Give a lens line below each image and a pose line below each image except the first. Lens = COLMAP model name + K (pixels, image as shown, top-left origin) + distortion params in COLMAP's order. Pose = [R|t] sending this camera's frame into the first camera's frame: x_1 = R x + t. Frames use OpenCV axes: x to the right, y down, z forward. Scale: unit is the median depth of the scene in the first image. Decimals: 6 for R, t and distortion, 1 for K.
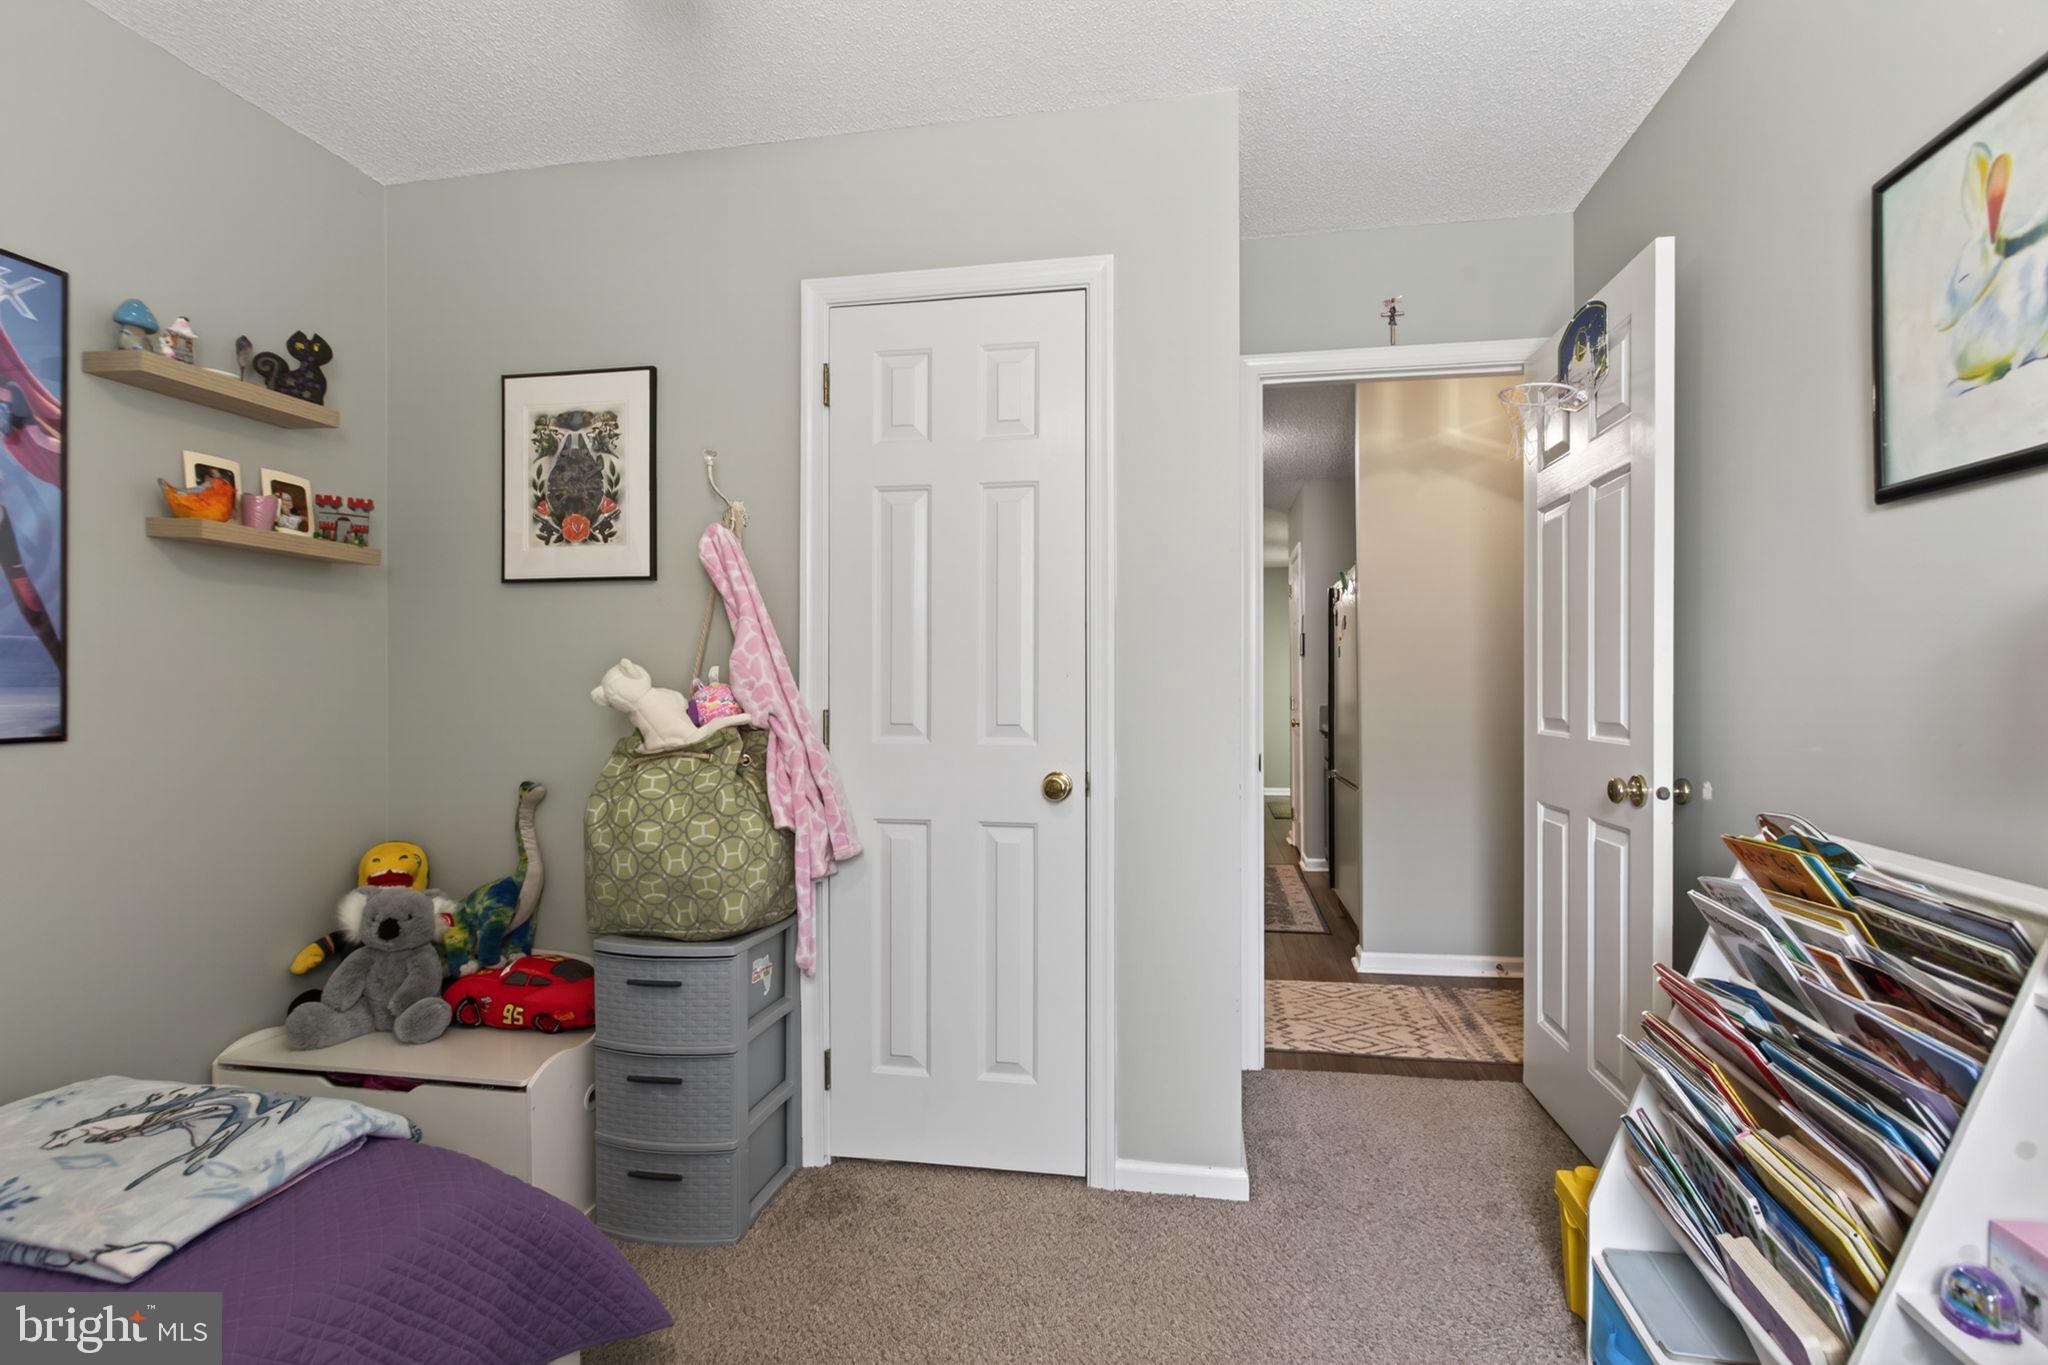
lens RADIAL K [[993.7, 0, 1026.8], [0, 993.7, 690.6], [0, 0, 1]] dist [0.001226, 0.000286]
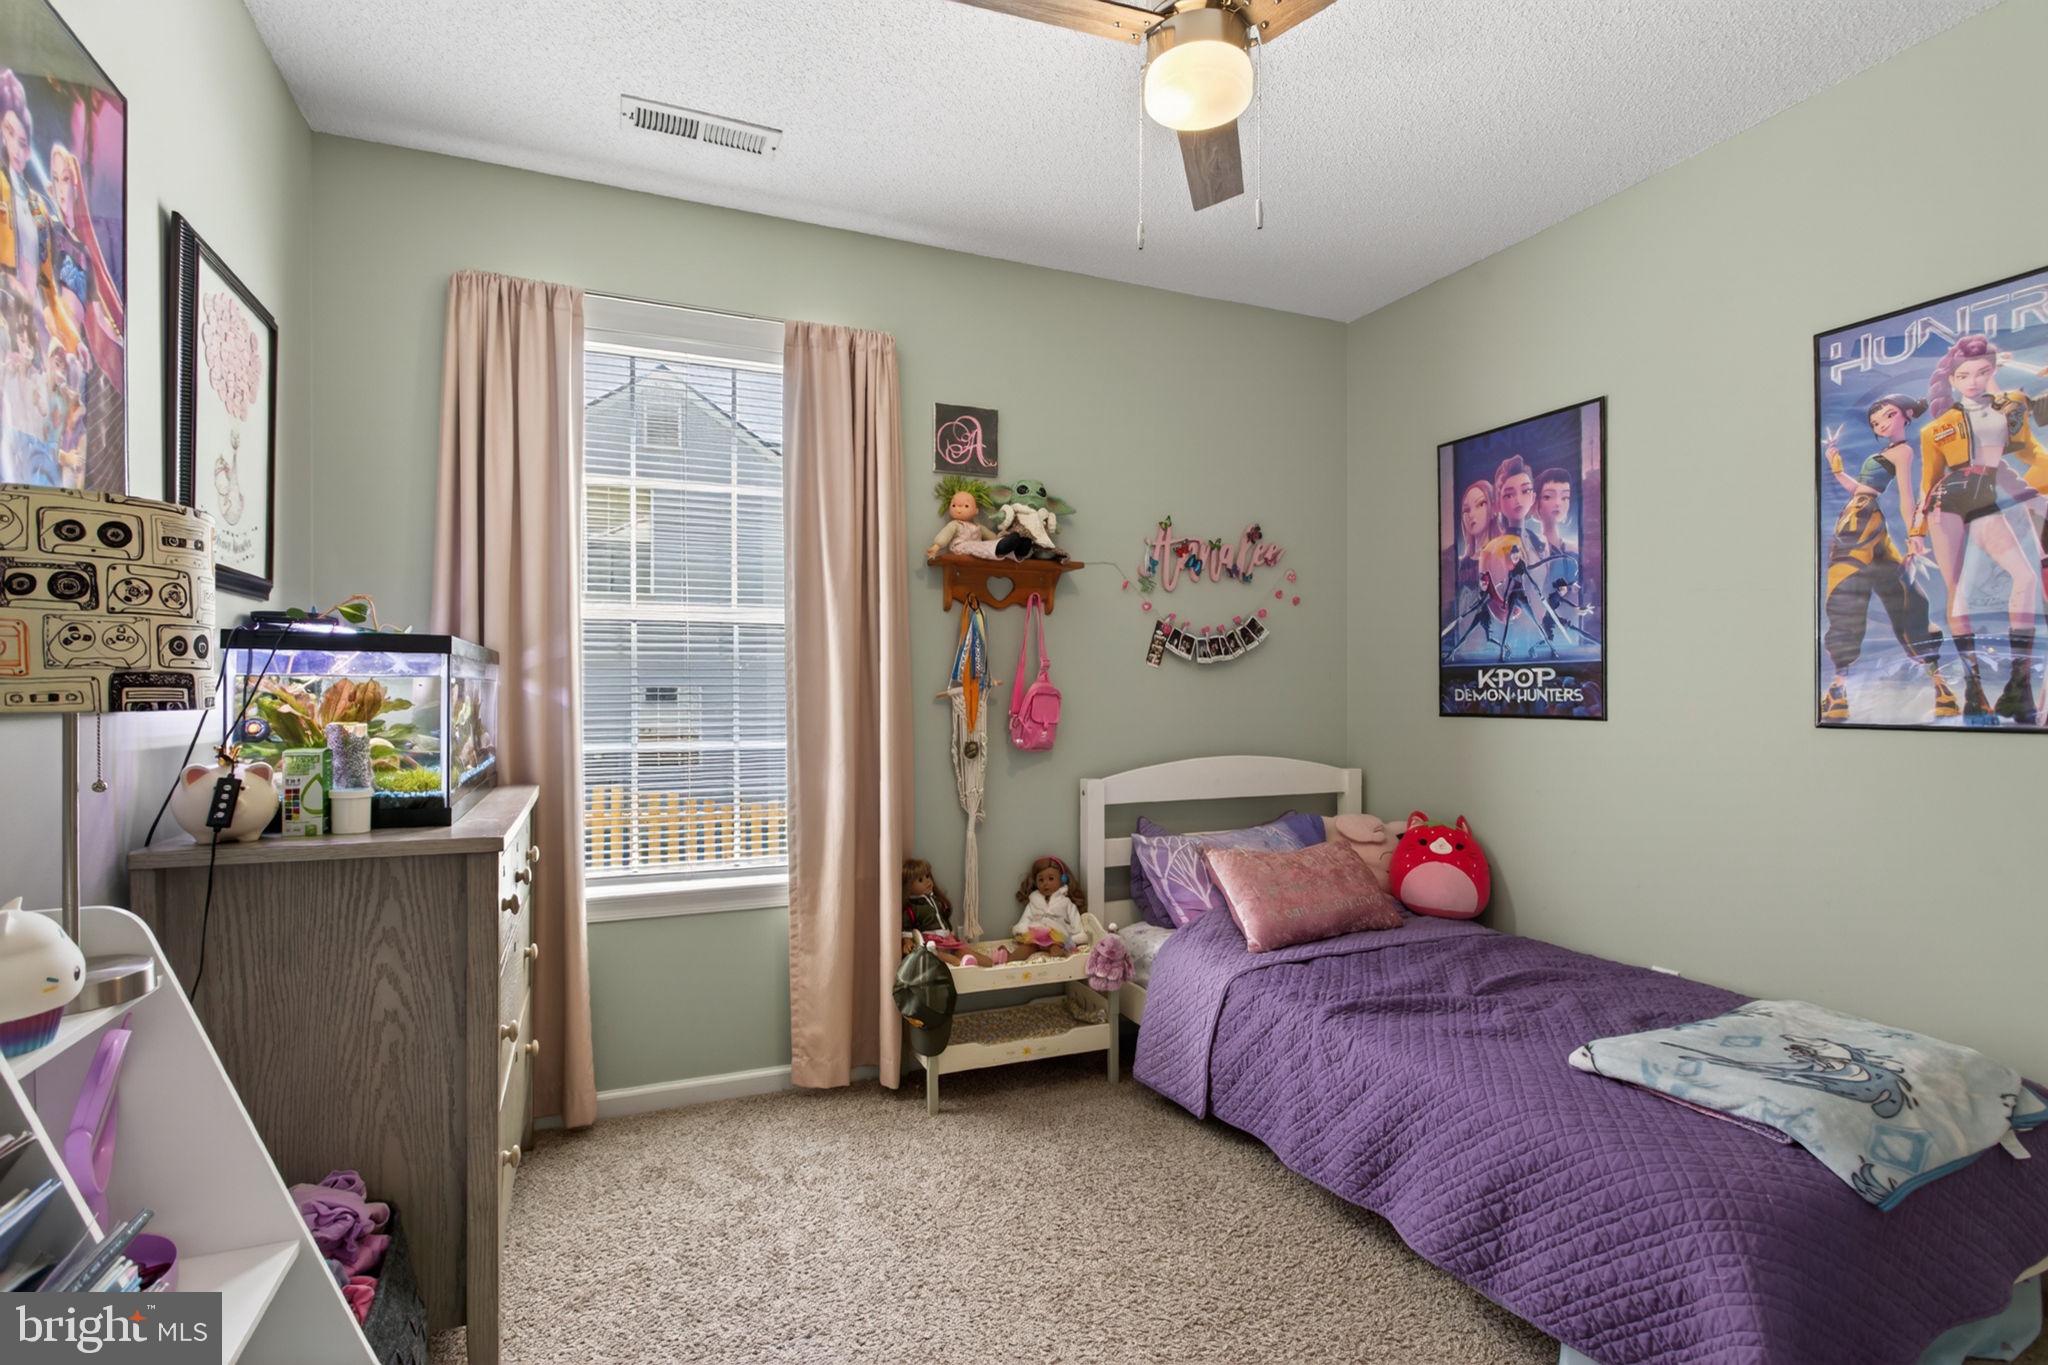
lens RADIAL K [[993.7, 0, 1026.8], [0, 993.7, 690.6], [0, 0, 1]] dist [0.001226, 0.000286]
pose [[-0.828060, 0.005261, -0.560615, 0.500826], [0.003326, 0.999984, 0.004472, 0.004439], [0.560630, 0.001838, -0.828064, 1.394260]]
